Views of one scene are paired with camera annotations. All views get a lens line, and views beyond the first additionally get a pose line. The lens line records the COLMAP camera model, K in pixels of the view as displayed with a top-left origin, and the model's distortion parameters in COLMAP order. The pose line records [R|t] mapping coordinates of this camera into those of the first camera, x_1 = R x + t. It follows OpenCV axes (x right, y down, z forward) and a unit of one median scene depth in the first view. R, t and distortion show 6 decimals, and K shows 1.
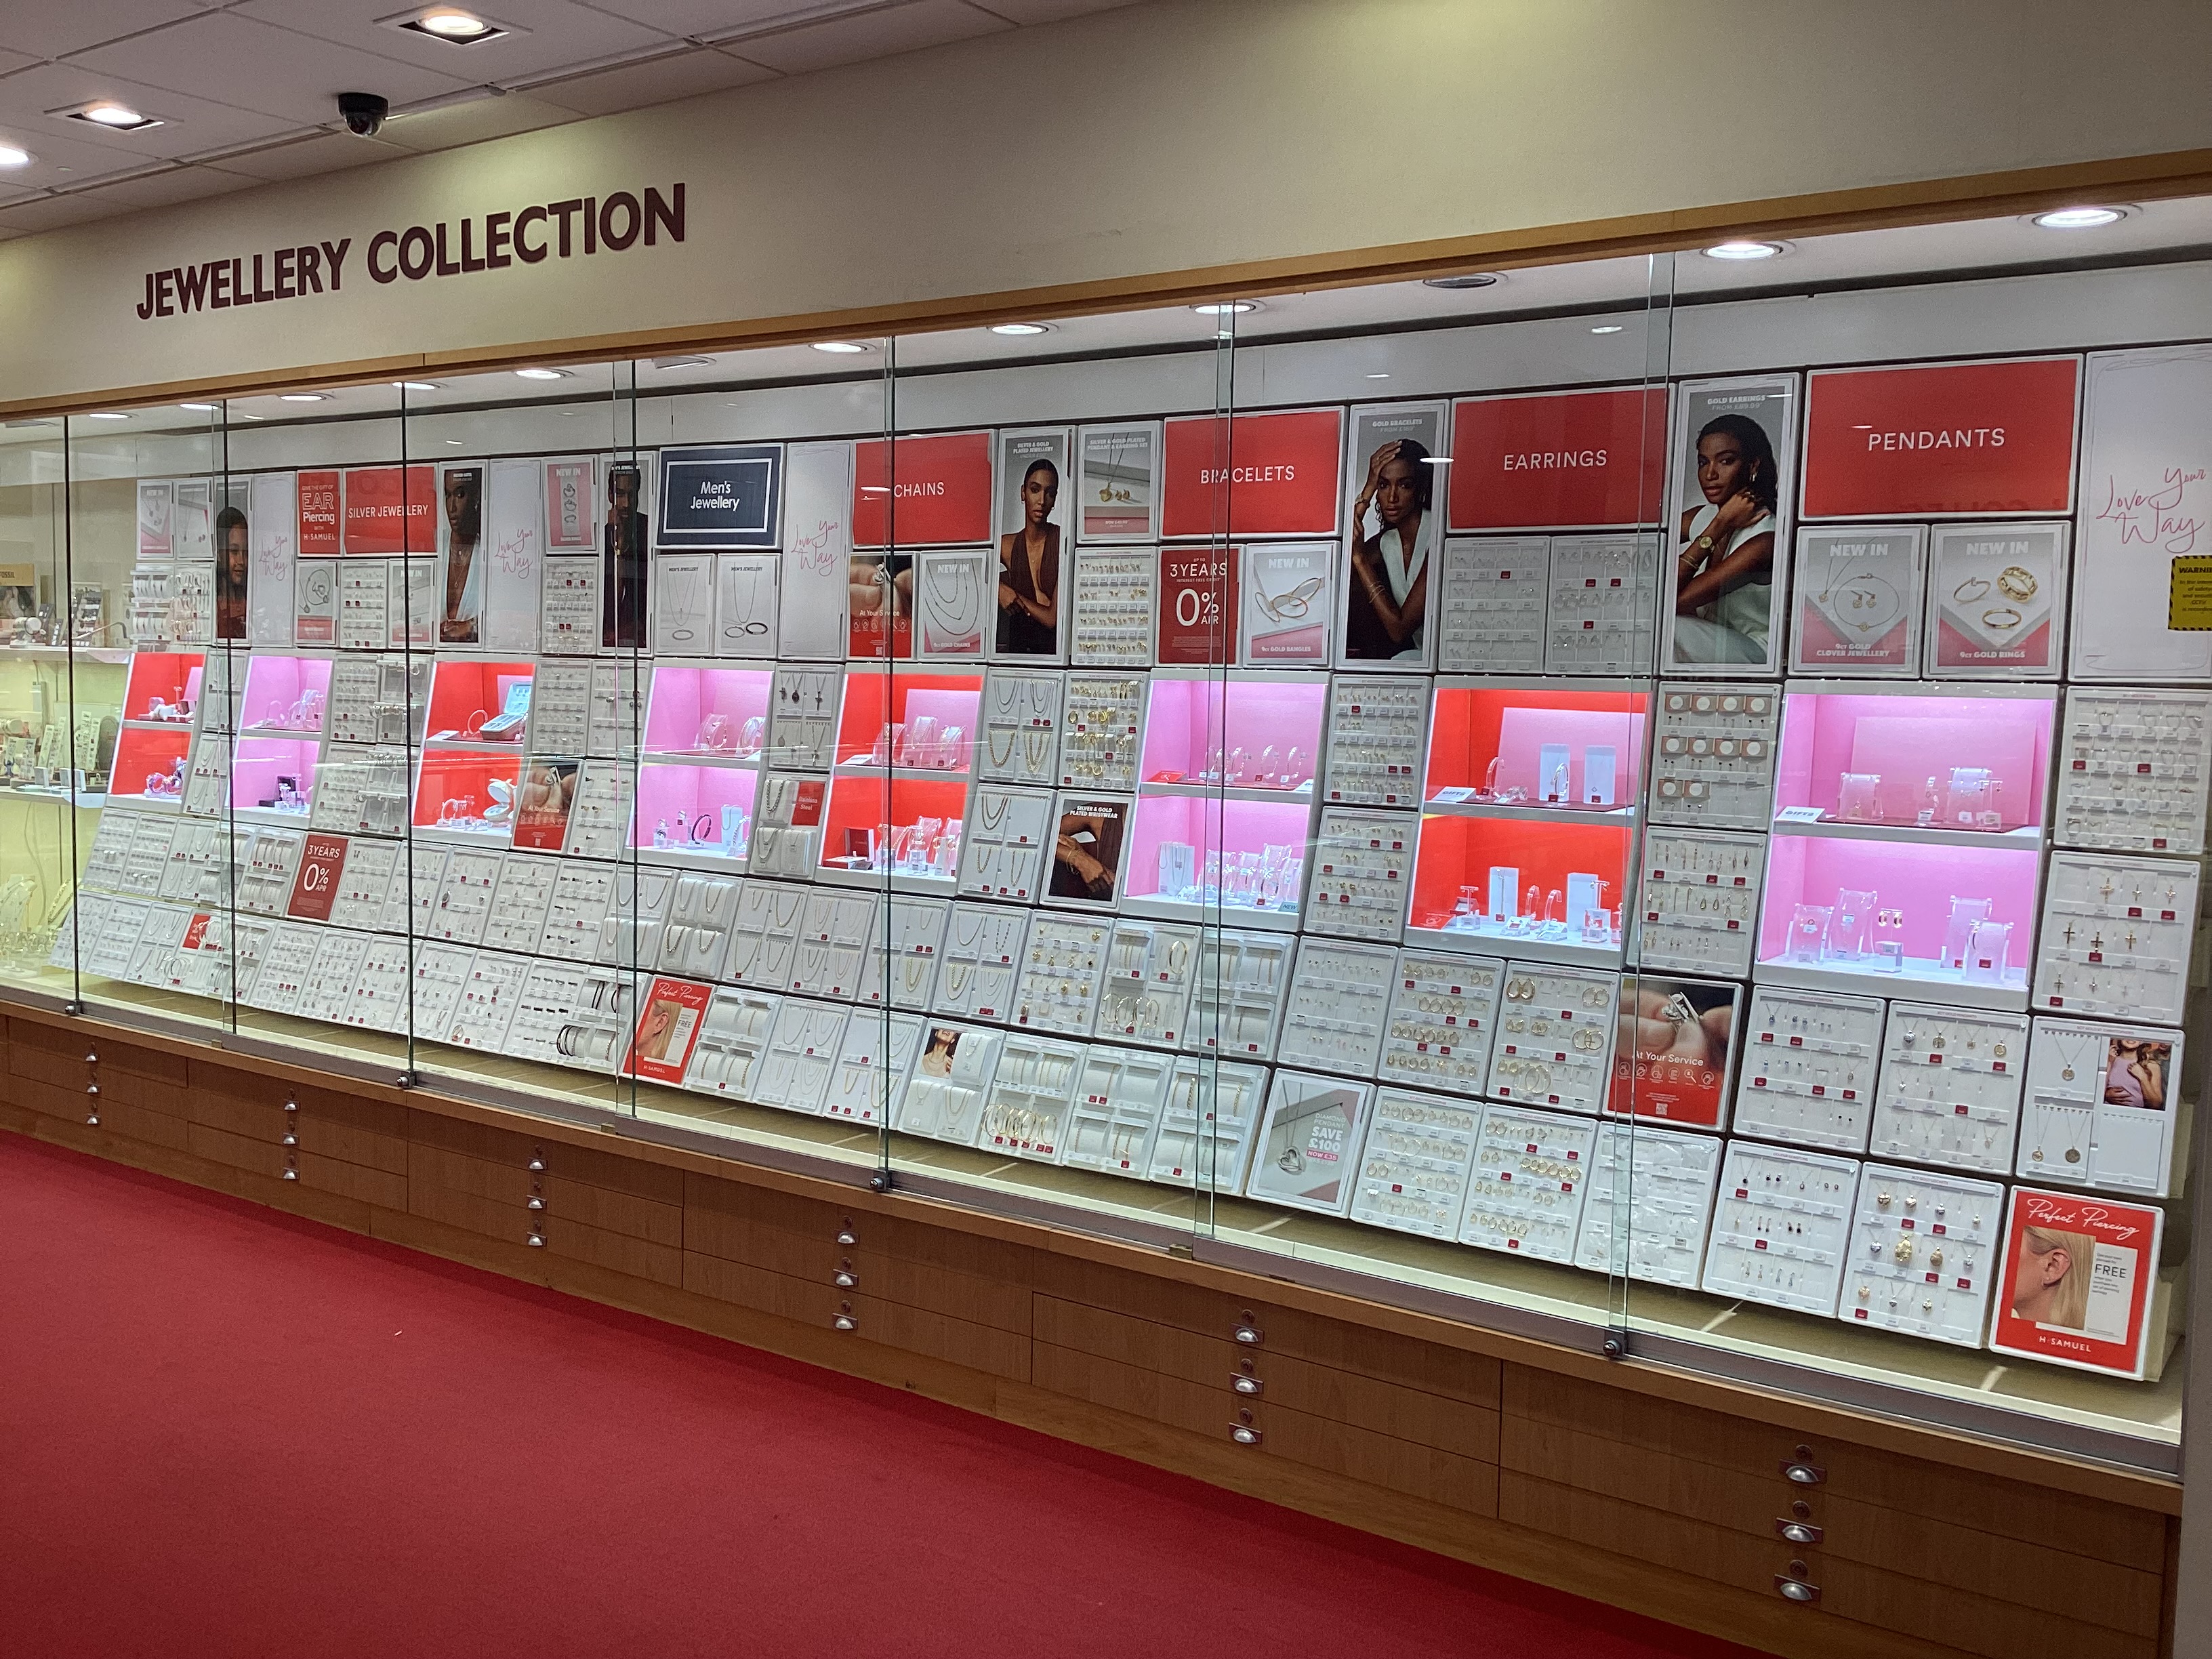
lens RADIAL K [[1989.0, 0, 1096.8], [0, 1989.0, 840.3], [0, 0, 1]] dist [0.133280, -0.296984]
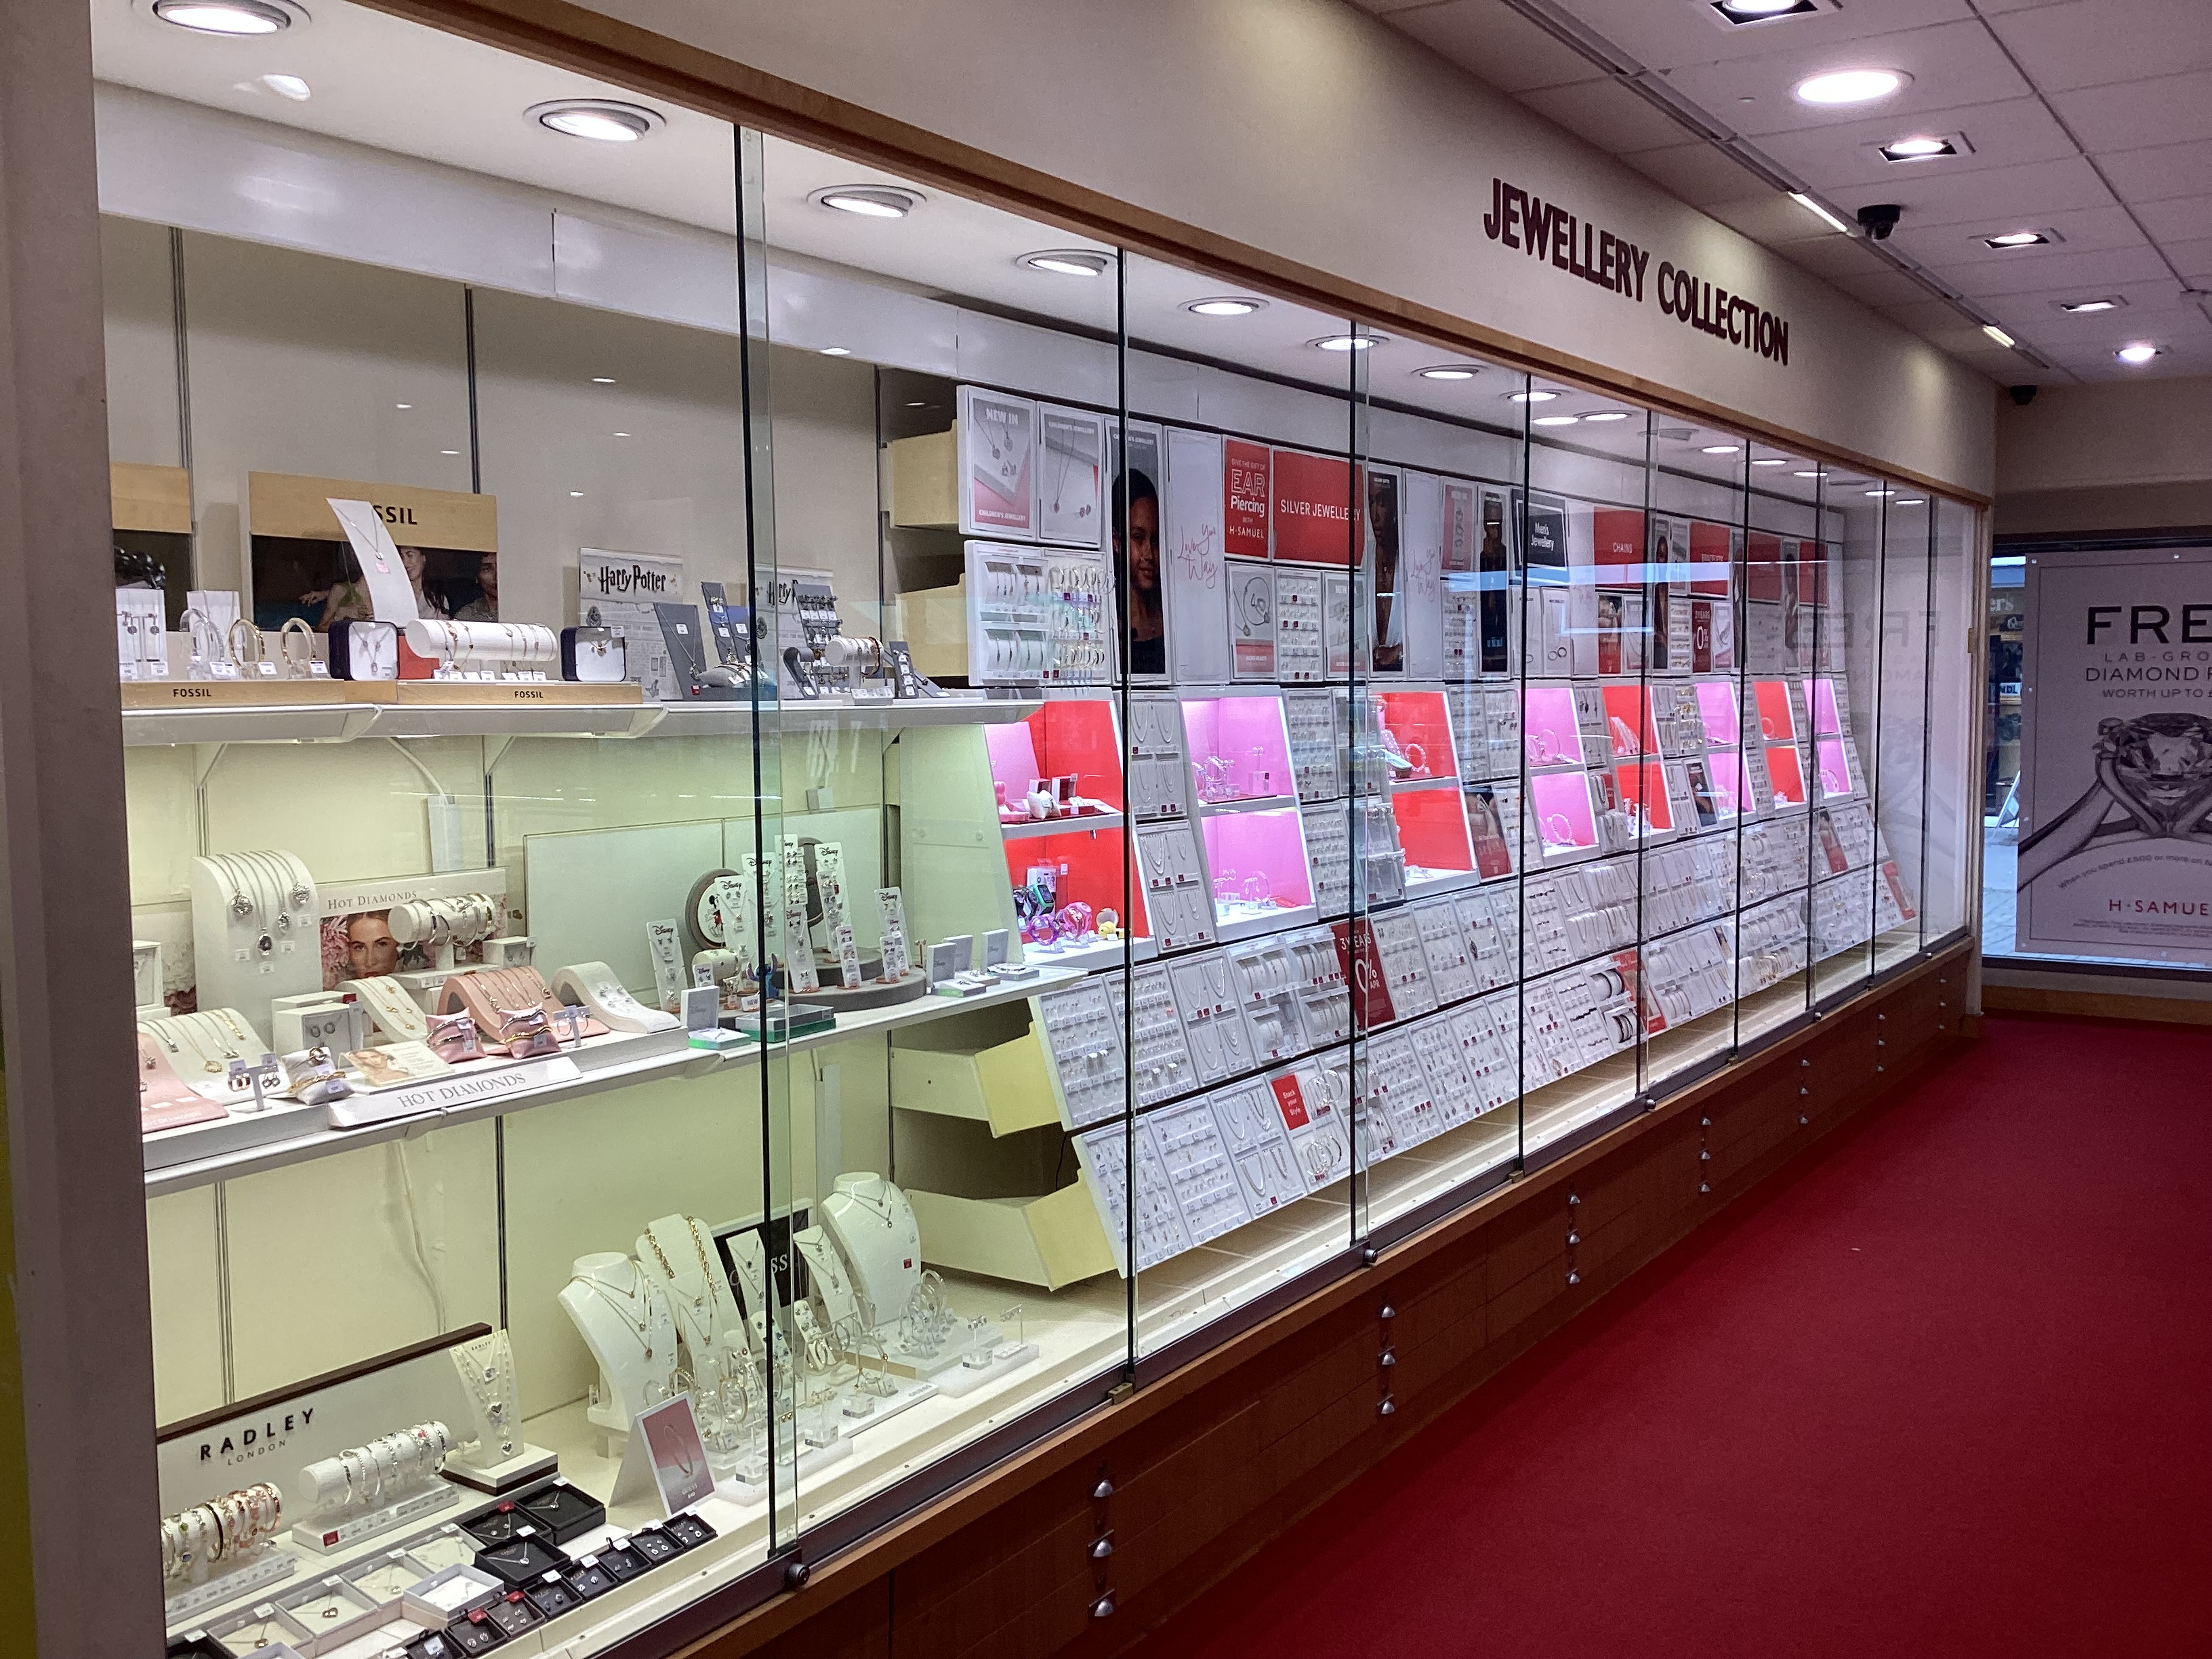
lens RADIAL K [[1989.0, 0, 1096.8], [0, 1989.0, 840.3], [0, 0, 1]] dist [0.133280, -0.296984]
pose [[-0.015796, -0.100951, 0.994766, -1.227740], [0.096485, 0.990093, 0.102009, -0.130510], [-0.995209, 0.097591, -0.005899, 1.174627]]
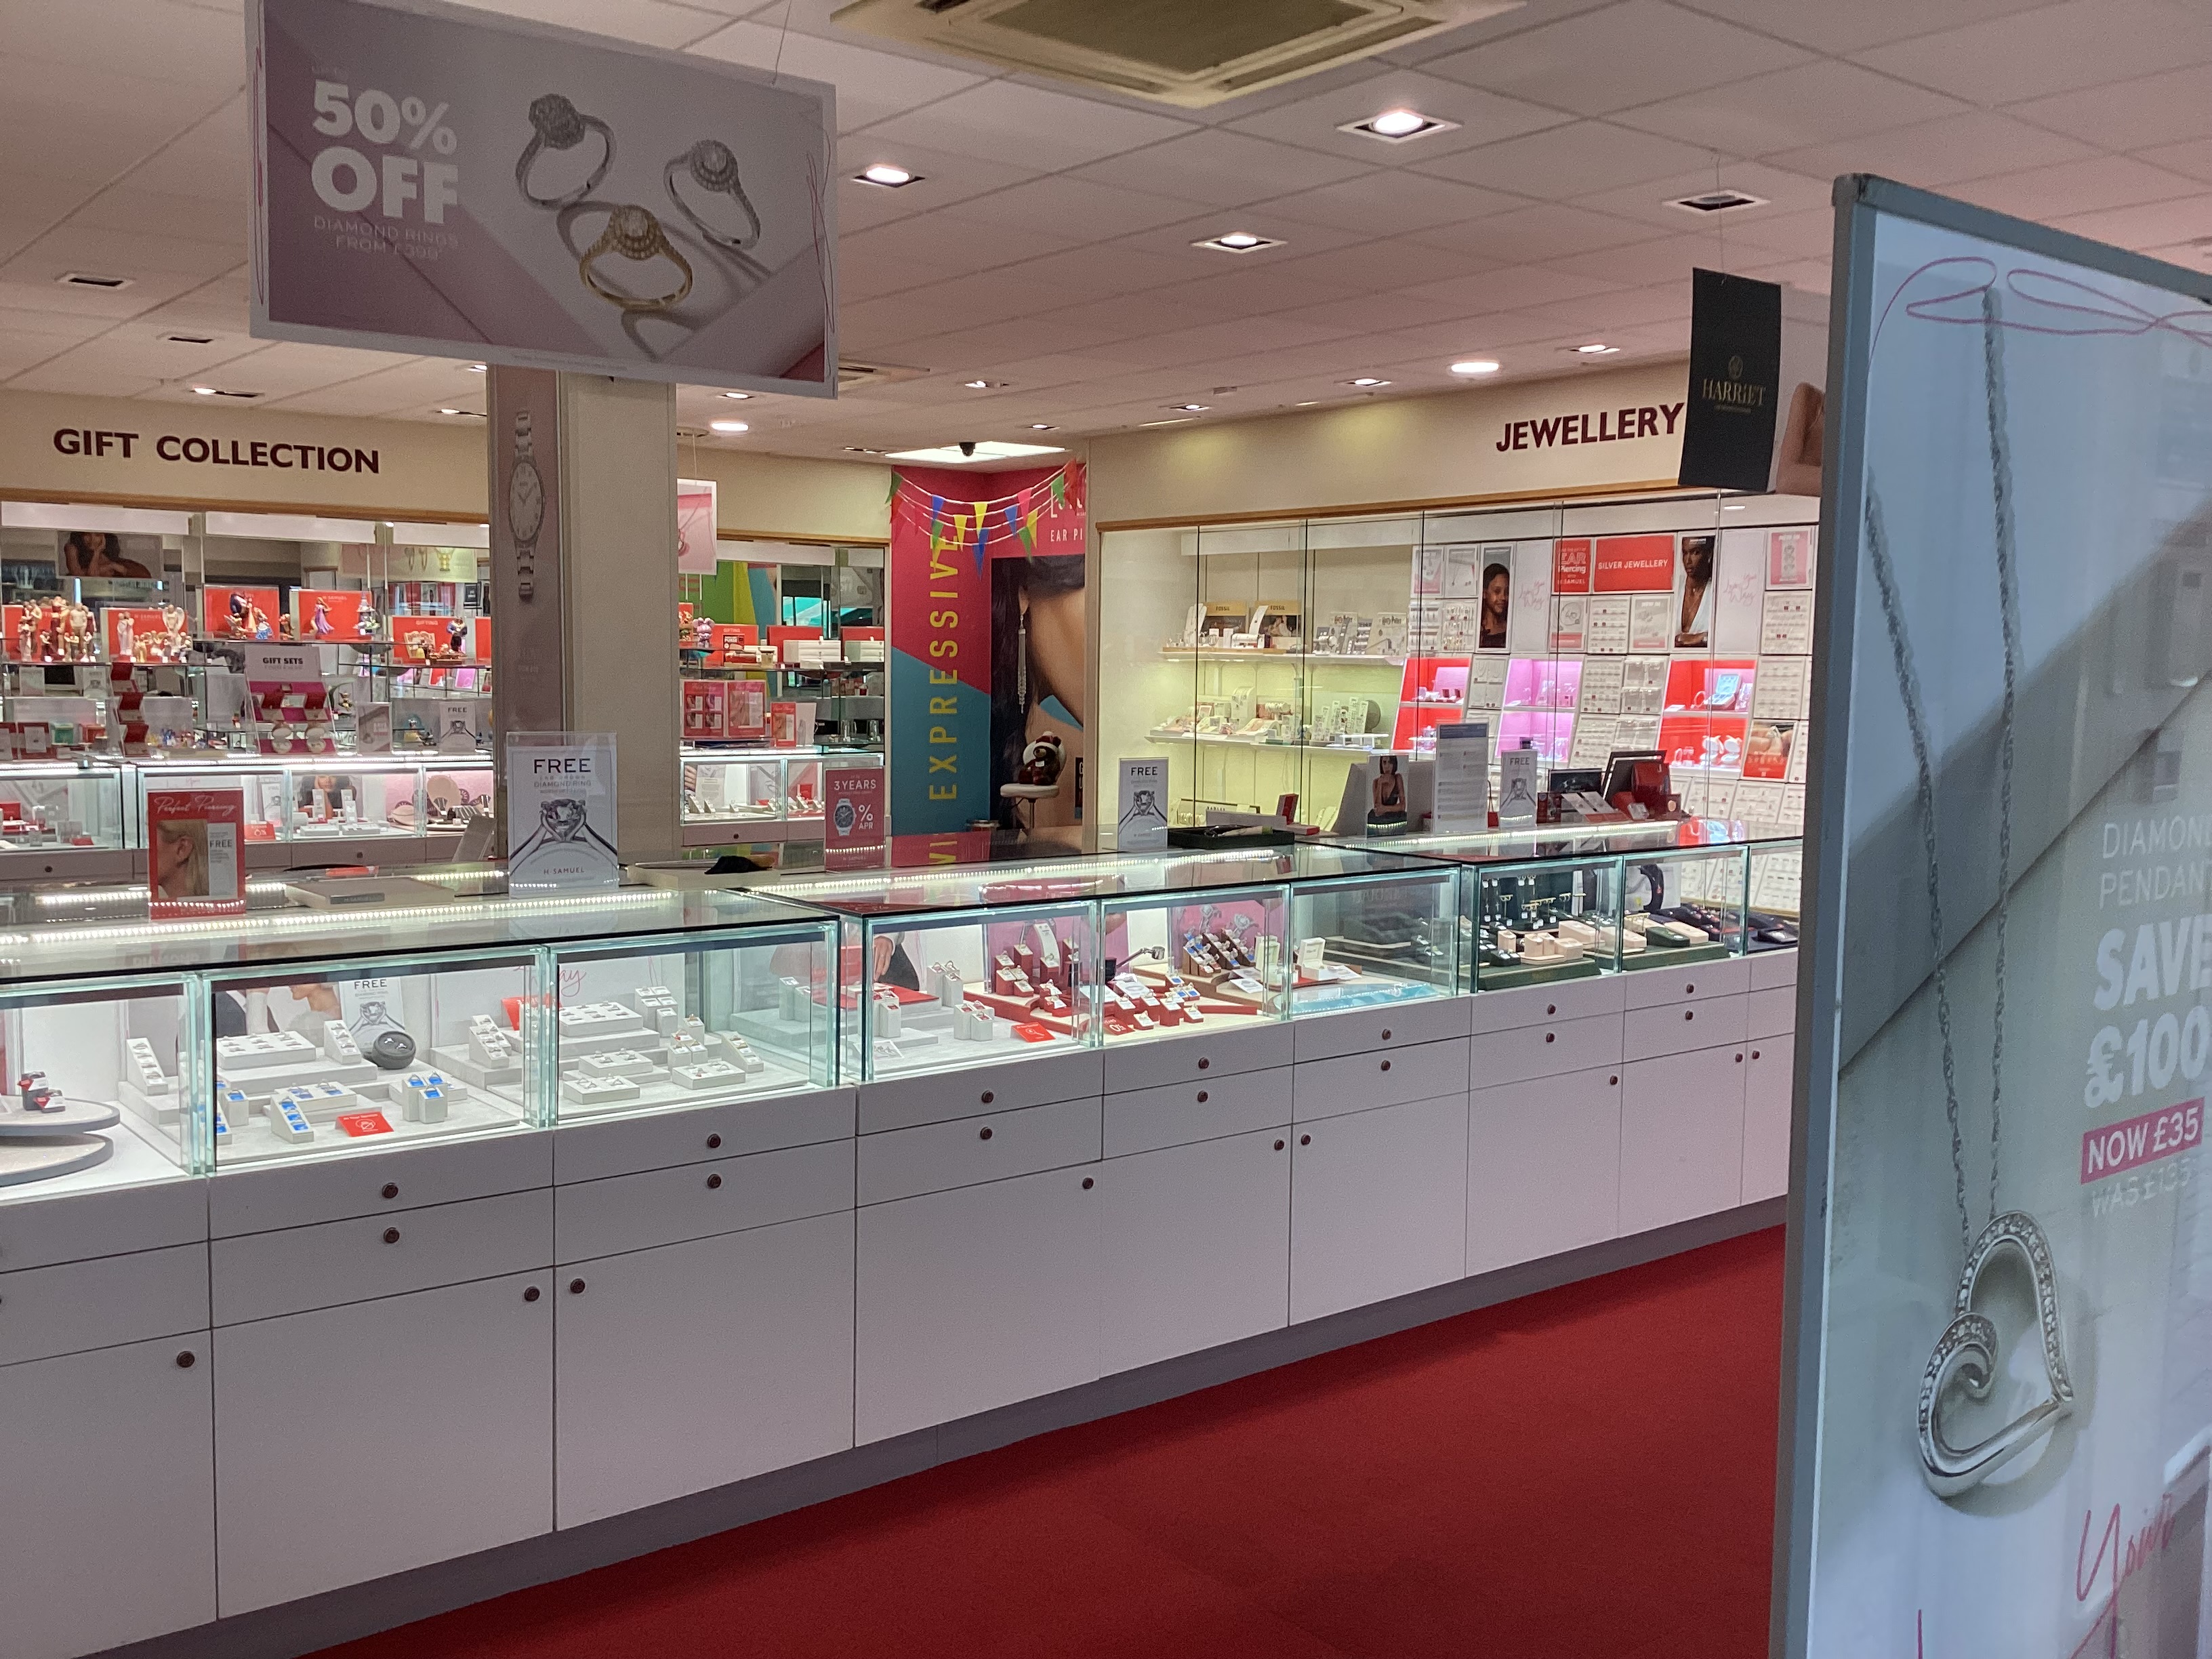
lens RADIAL K [[1989.0, 0, 1096.8], [0, 1989.0, 840.3], [0, 0, 1]] dist [0.133280, -0.296984]
pose [[0.958667, 0.013165, -0.284227, -0.324037], [-0.012879, 0.999913, 0.002876, 0.053342], [0.284240, 0.000904, 0.958753, -0.638847]]
